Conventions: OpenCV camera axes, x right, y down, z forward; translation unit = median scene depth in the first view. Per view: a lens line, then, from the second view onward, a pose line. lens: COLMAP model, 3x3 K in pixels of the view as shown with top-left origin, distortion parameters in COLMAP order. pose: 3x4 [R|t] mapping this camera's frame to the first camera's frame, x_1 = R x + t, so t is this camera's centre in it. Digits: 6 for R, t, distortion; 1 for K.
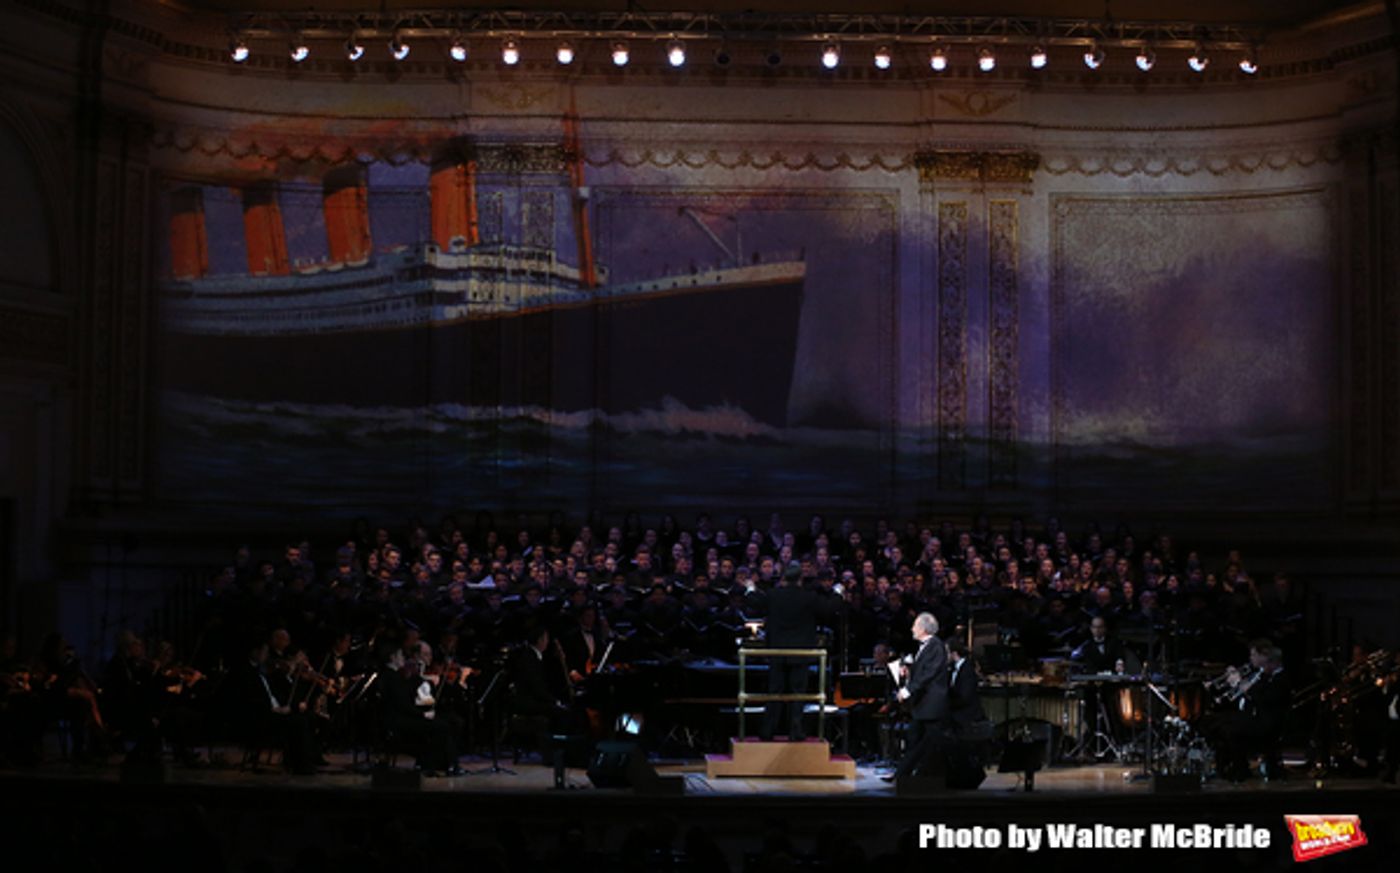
lens RADIAL K [[4313.8, 0, 696.7], [0, 4313.8, 436.6], [0, 0, 1]] dist [-0.719195, 1.798994]
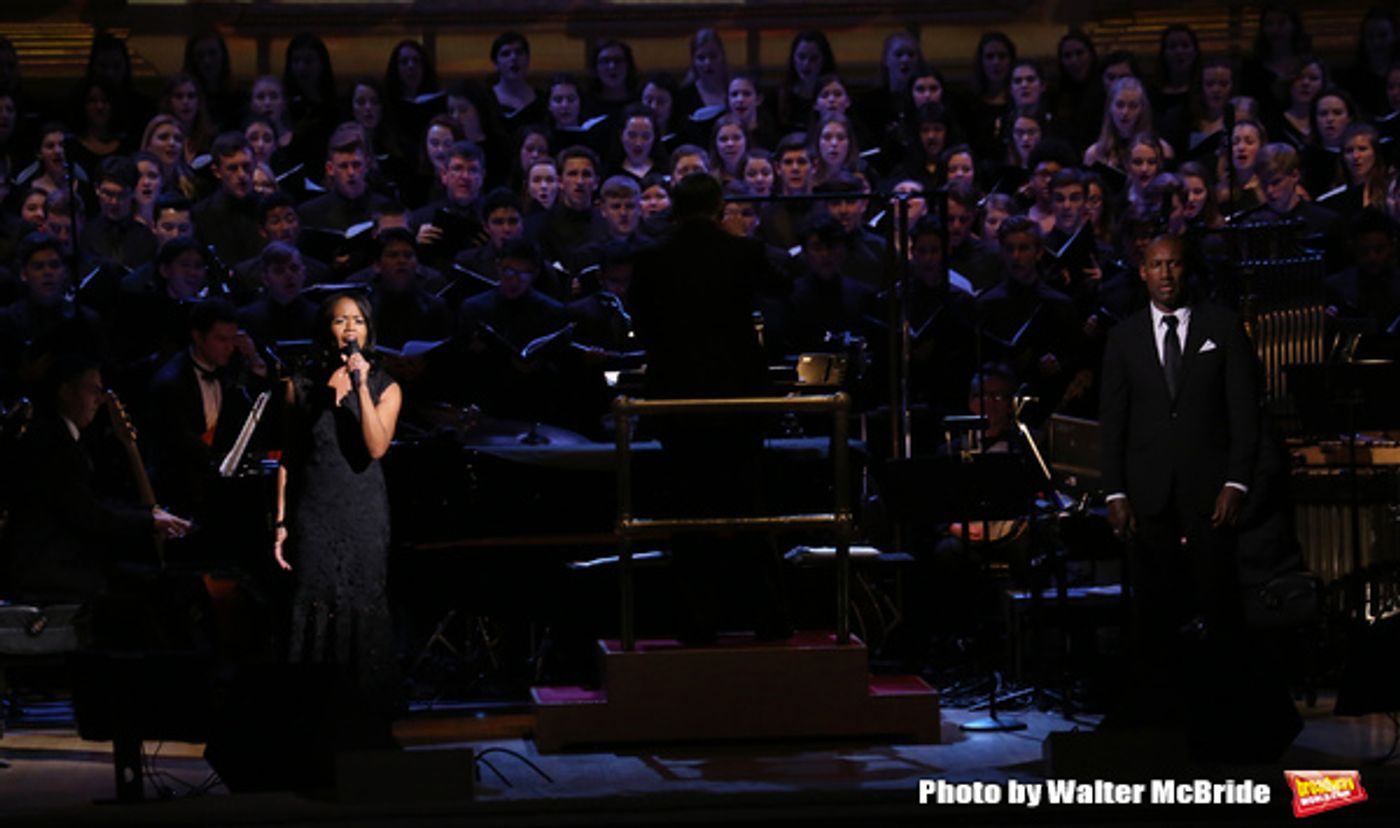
lens RADIAL K [[6421.9, 0, 695.5], [0, 6421.9, 416.7], [0, 0, 1]] dist [1.659601, -4.876443]
pose [[0.997372, -0.036332, 0.062676, -0.018080], [0.032976, 0.998008, 0.053781, 0.021277], [-0.064506, -0.051573, 0.996584, 0.446744]]
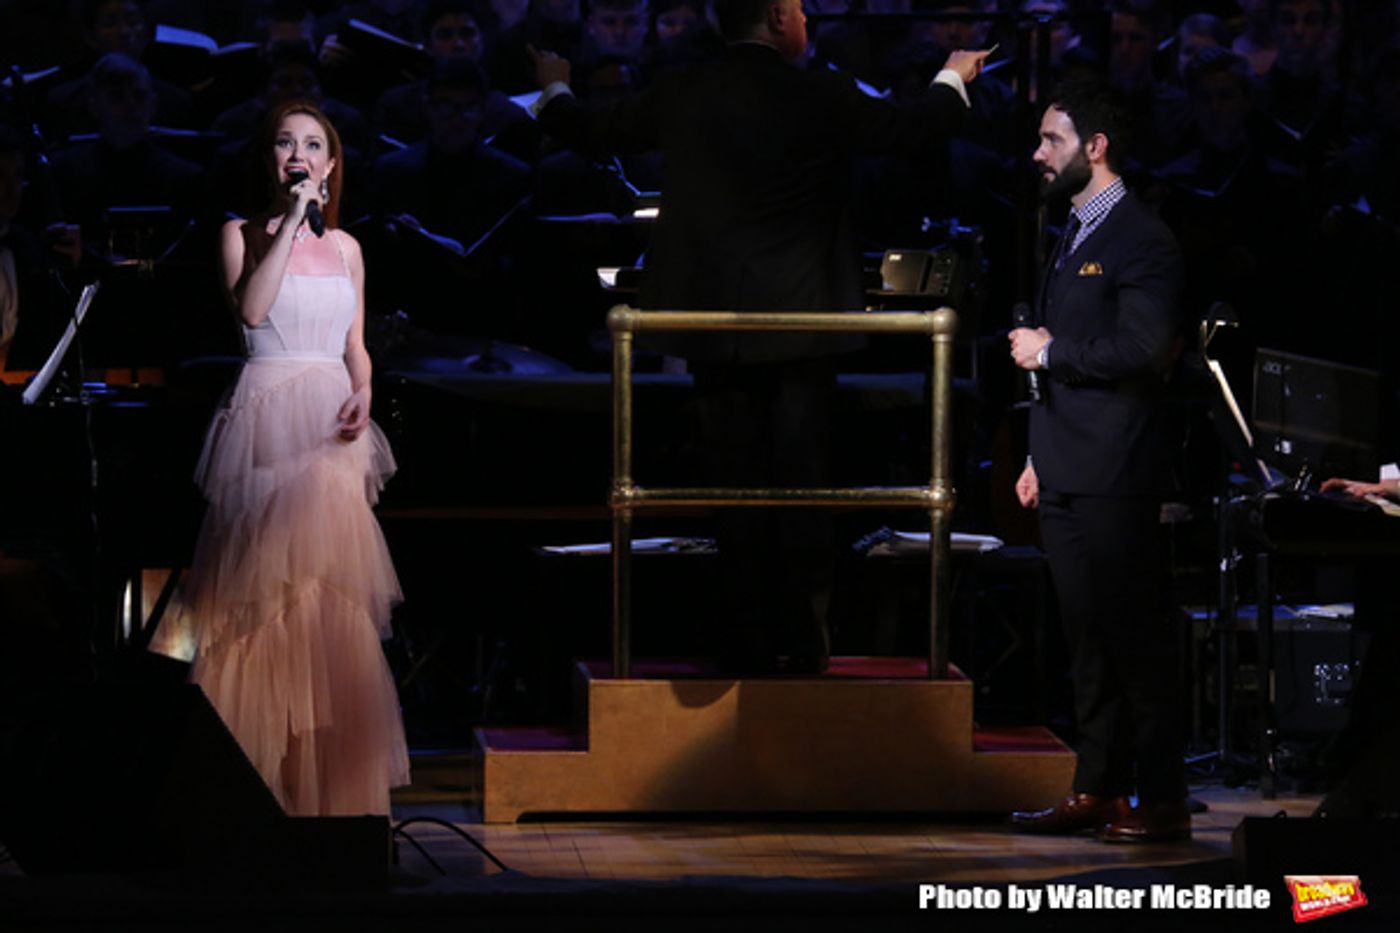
lens RADIAL K [[7414.4, 0, 700.2], [0, 7414.4, 466.4], [0, 0, 1]] dist [2.214200, 11.206709]
pose [[0.998351, -0.009235, 0.056648, -0.009739], [0.005398, 0.997704, 0.067513, 0.029221], [-0.057142, -0.067095, 0.996109, 0.565178]]
